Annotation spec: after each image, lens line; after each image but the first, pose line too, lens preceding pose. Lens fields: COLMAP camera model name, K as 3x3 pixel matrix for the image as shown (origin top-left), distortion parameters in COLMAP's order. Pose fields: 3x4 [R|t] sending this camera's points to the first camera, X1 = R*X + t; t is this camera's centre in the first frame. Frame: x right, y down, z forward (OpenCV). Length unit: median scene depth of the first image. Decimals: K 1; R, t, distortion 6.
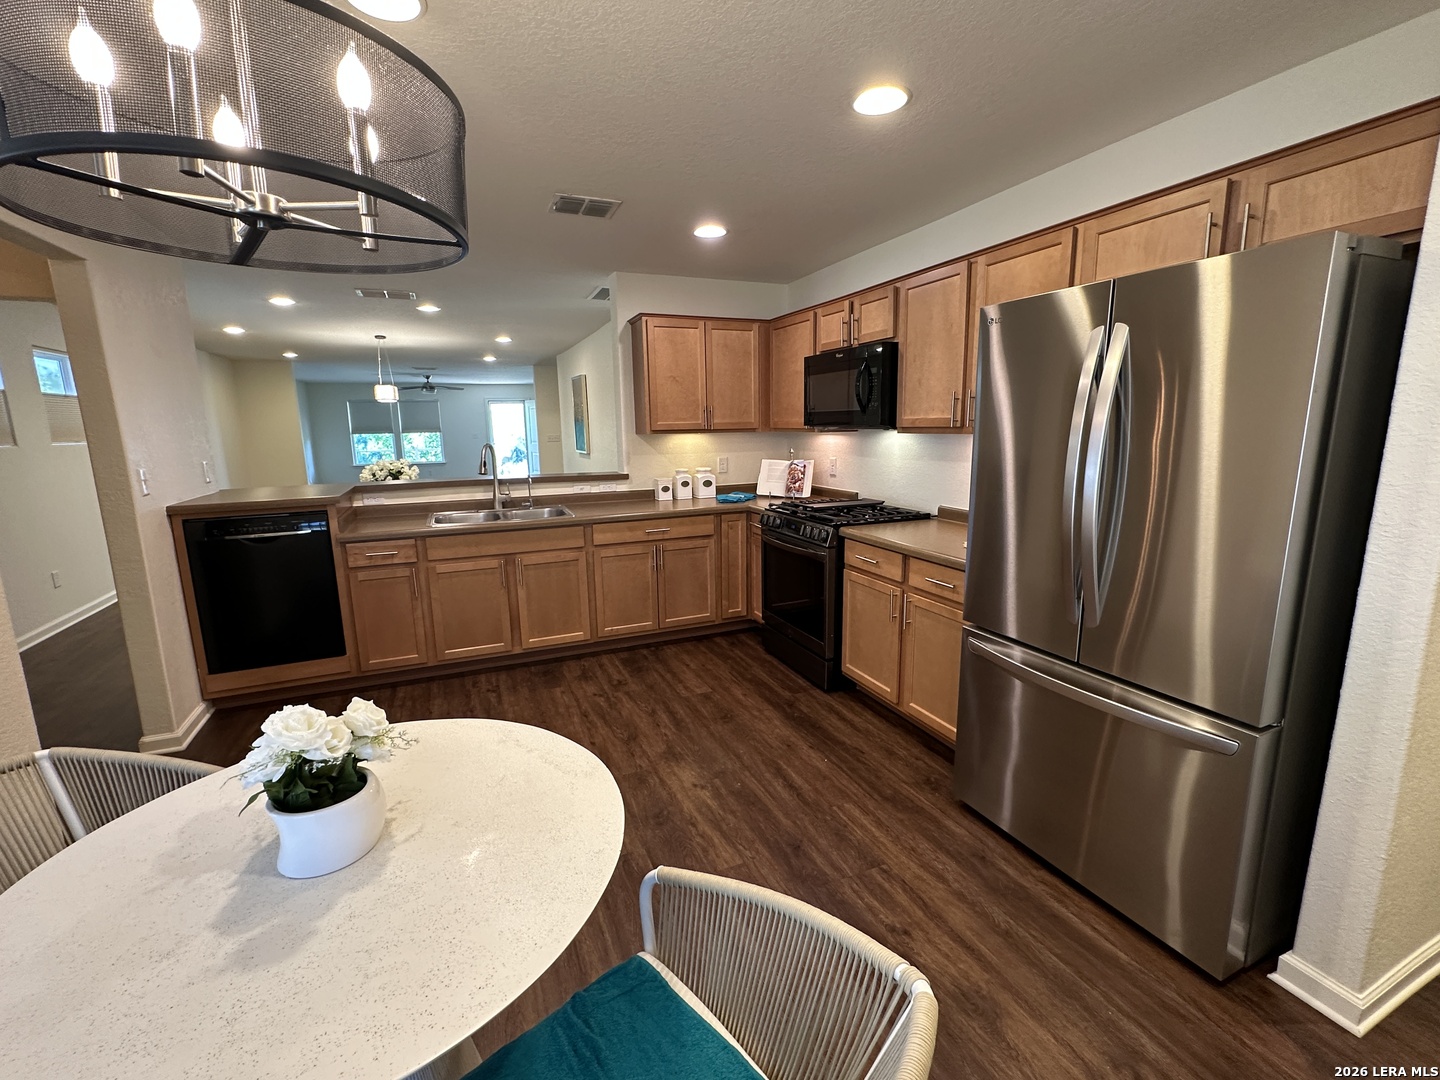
lens RADIAL K [[628.8, 0, 723.1], [0, 628.8, 540.5], [0, 0, 1]] dist [-0.003374, -0.000077]
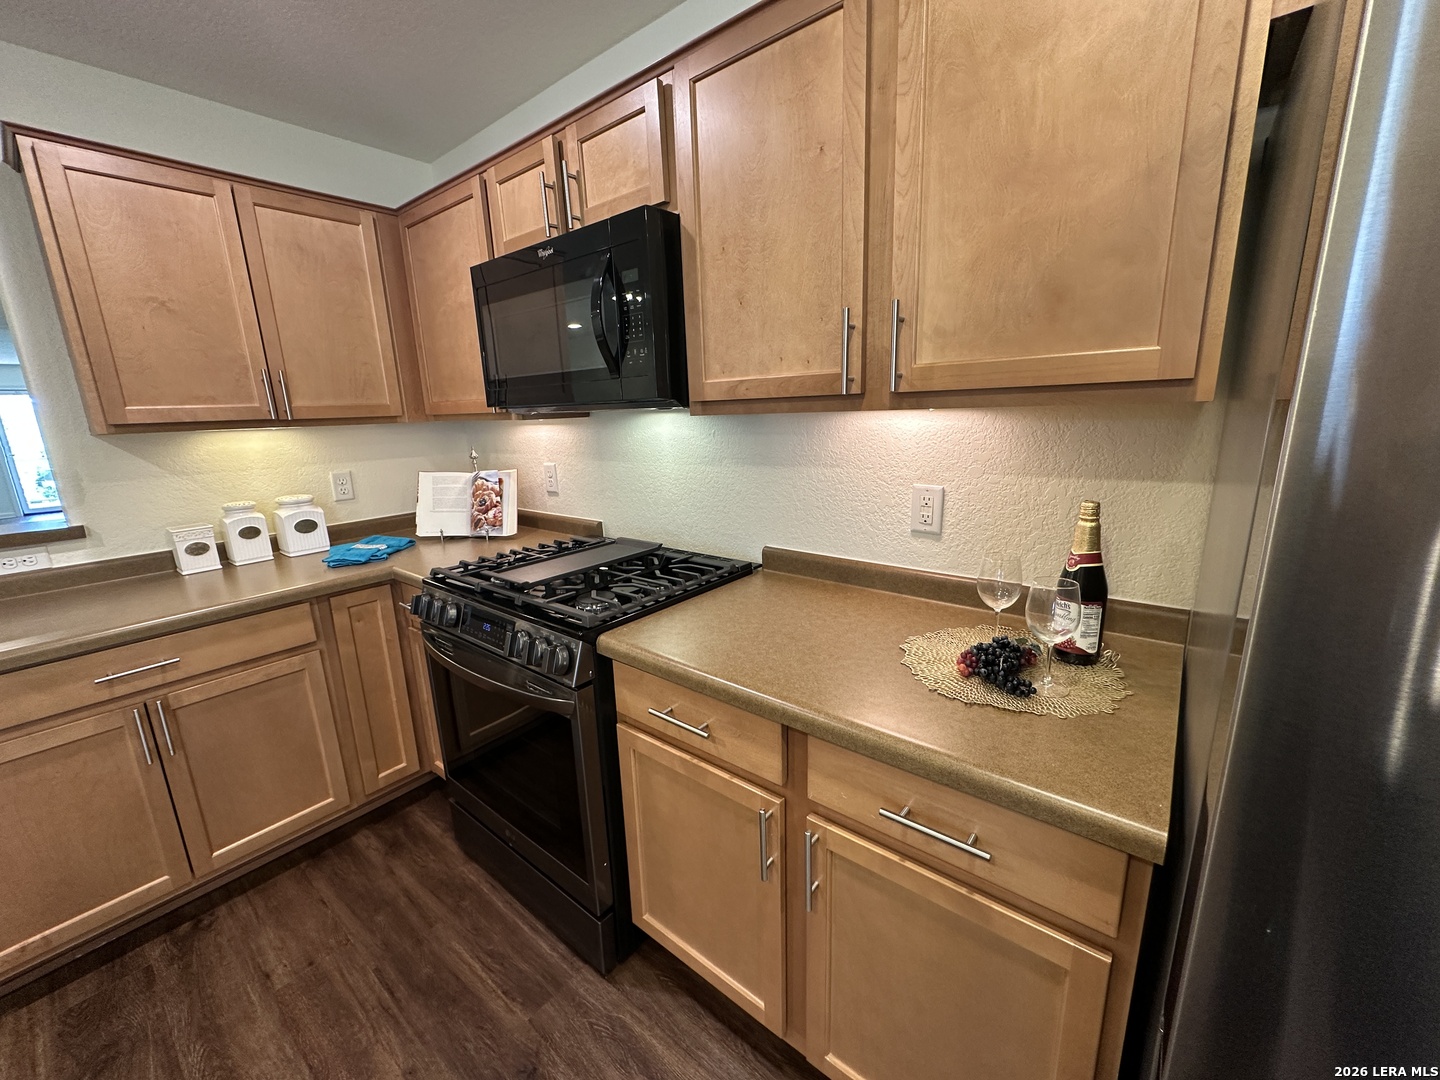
lens RADIAL K [[575.4, 0, 718.0], [0, 575.4, 537.9], [0, 0, 1]] dist [-0.003853, 0.000658]
pose [[0.887529, -0.117102, 0.445623, 0.082179], [0.104633, 0.993120, 0.052580, -0.091018], [-0.448714, -0.000039, 0.893675, 0.552226]]
